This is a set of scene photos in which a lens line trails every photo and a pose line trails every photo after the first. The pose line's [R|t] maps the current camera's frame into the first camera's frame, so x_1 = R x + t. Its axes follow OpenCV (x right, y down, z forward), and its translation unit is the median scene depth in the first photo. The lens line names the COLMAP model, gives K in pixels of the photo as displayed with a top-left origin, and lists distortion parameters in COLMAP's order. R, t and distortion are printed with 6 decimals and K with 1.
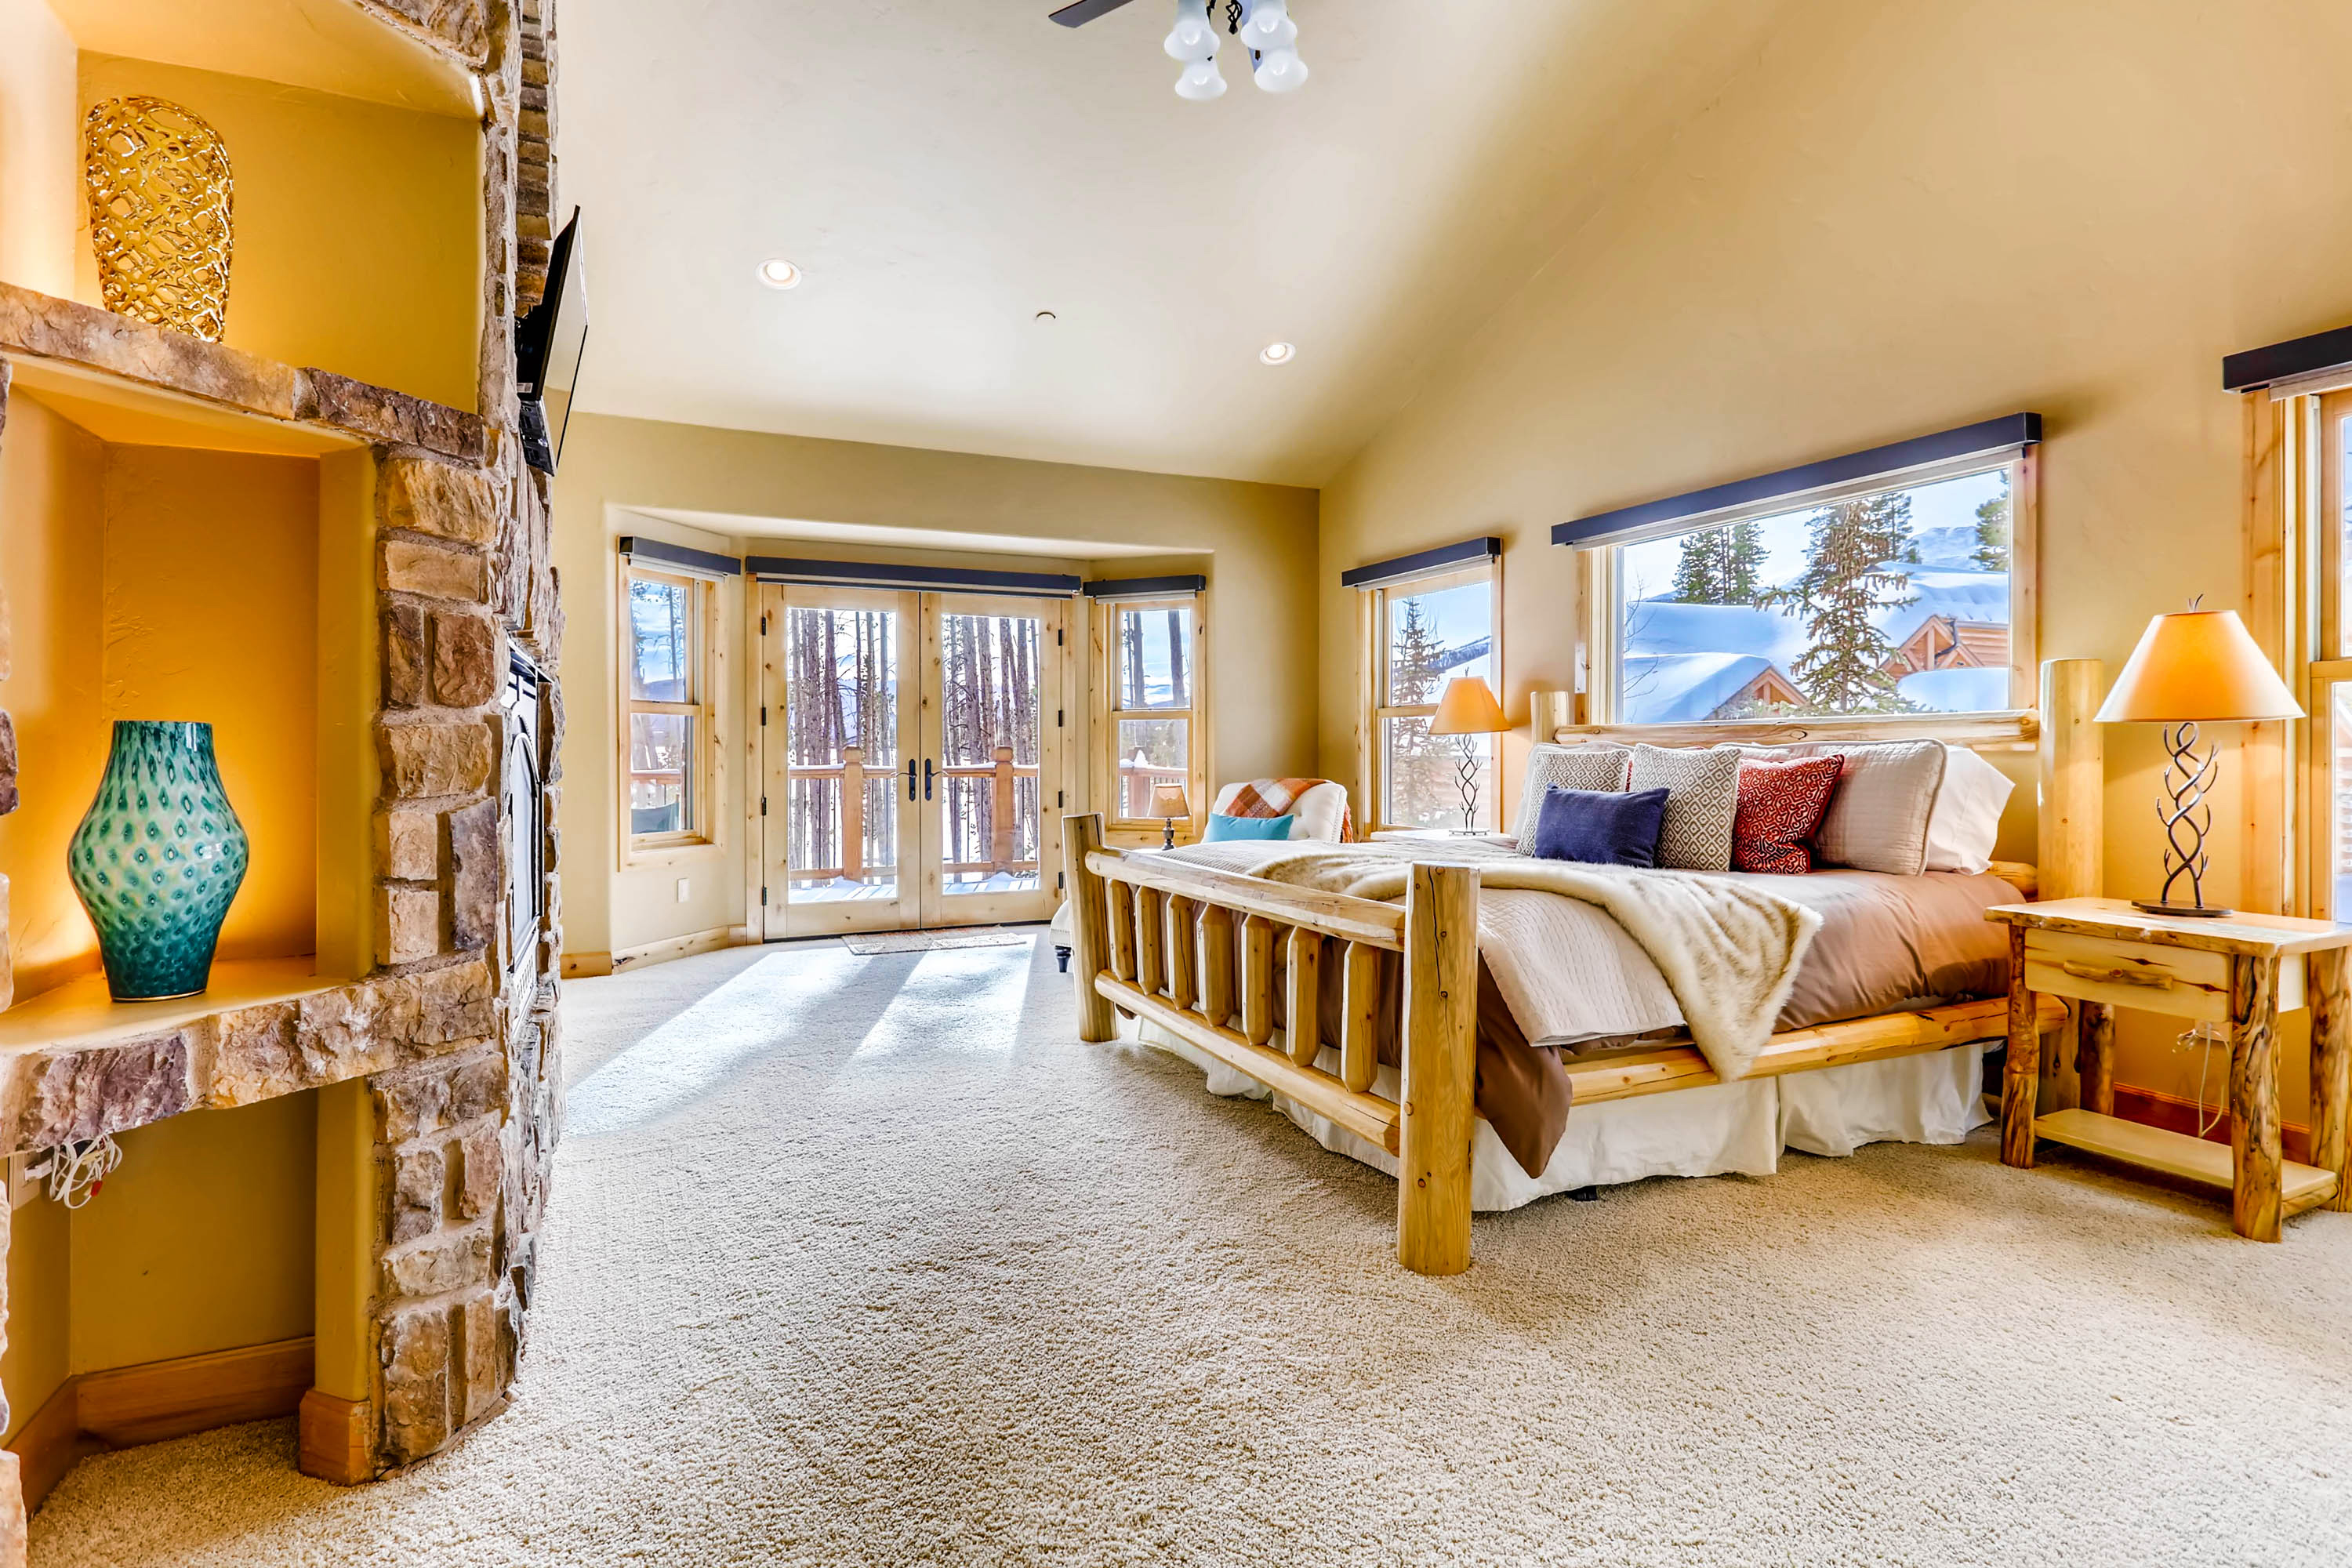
lens RADIAL K [[1156.4, 0, 1164.2], [0, 1156.4, 770.1], [0, 0, 1]] dist [-0.006827, 0.000891]
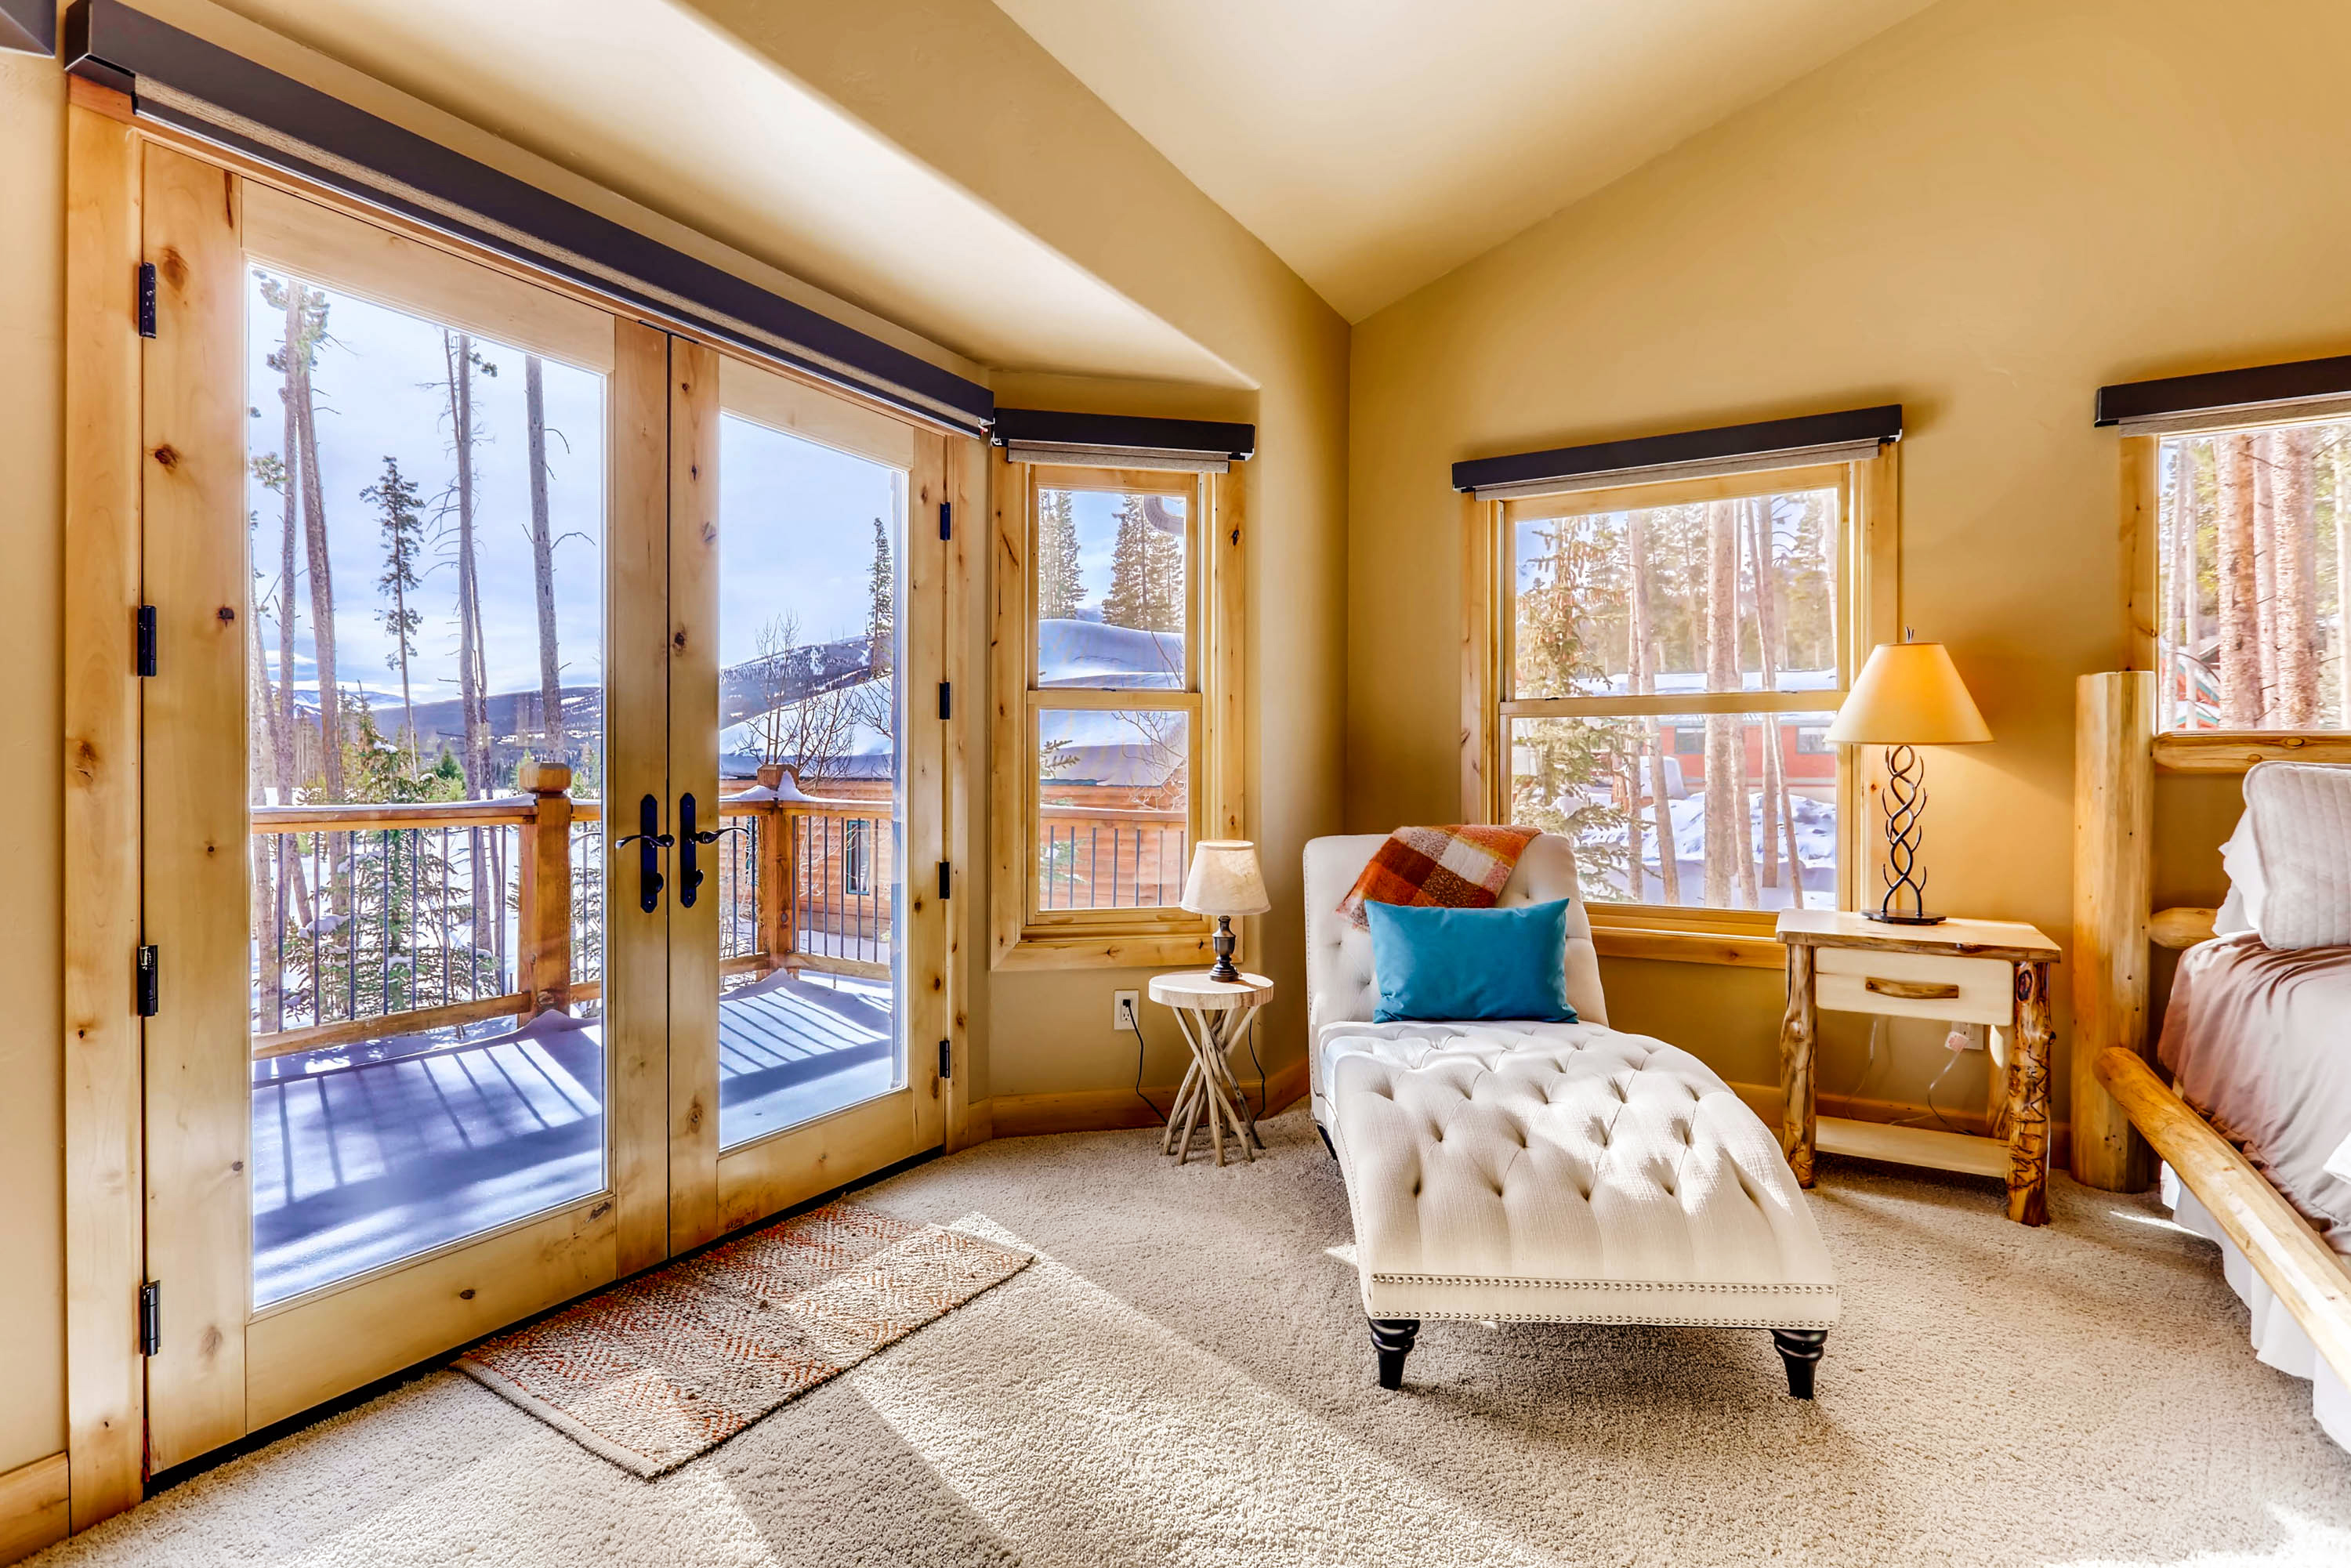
lens RADIAL K [[1155.9, 0, 1190.5], [0, 1155.9, 795.1], [0, 0, 1]] dist [-0.006827, 0.000891]
pose [[0.808851, -0.007809, 0.587962, -0.291500], [0.002975, 0.999953, 0.009188, -0.012512], [-0.588006, -0.005683, 0.808837, 0.613095]]
